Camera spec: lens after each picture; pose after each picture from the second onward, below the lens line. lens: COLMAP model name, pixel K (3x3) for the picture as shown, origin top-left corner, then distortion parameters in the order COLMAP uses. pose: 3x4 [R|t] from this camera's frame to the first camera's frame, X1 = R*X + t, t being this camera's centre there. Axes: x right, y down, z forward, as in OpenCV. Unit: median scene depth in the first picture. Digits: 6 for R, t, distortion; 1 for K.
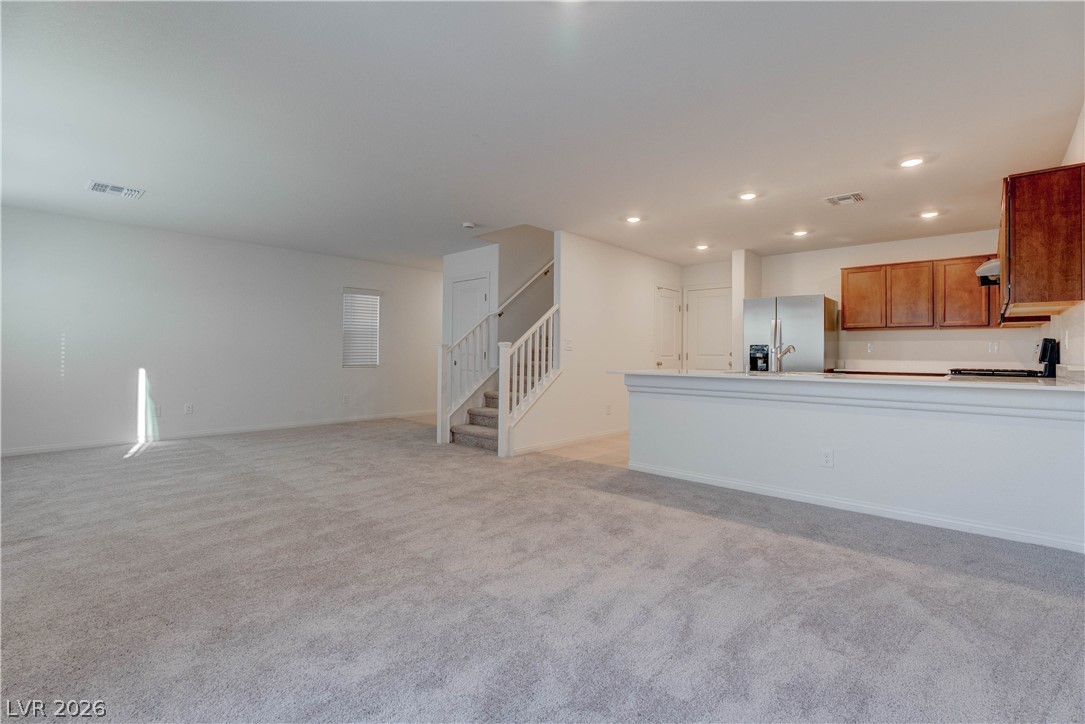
lens RADIAL K [[501.2, 0, 533.9], [0, 501.2, 348.4], [0, 0, 1]] dist [-0.012878, 0.003159]
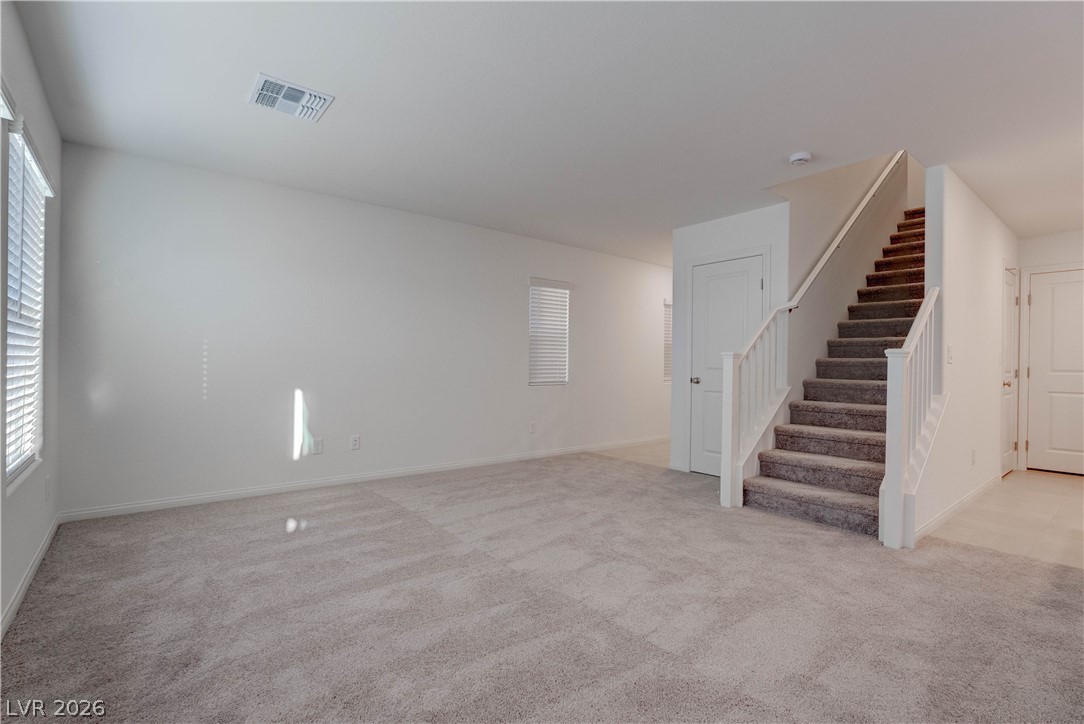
lens RADIAL K [[500.8, 0, 523.1], [0, 500.8, 367.7], [0, 0, 1]] dist [-0.012878, 0.003159]
pose [[0.989687, 0.003548, -0.143202, -0.356572], [-0.001605, 0.999905, 0.013682, 0.002120], [0.143237, -0.013311, 0.989599, 0.327126]]
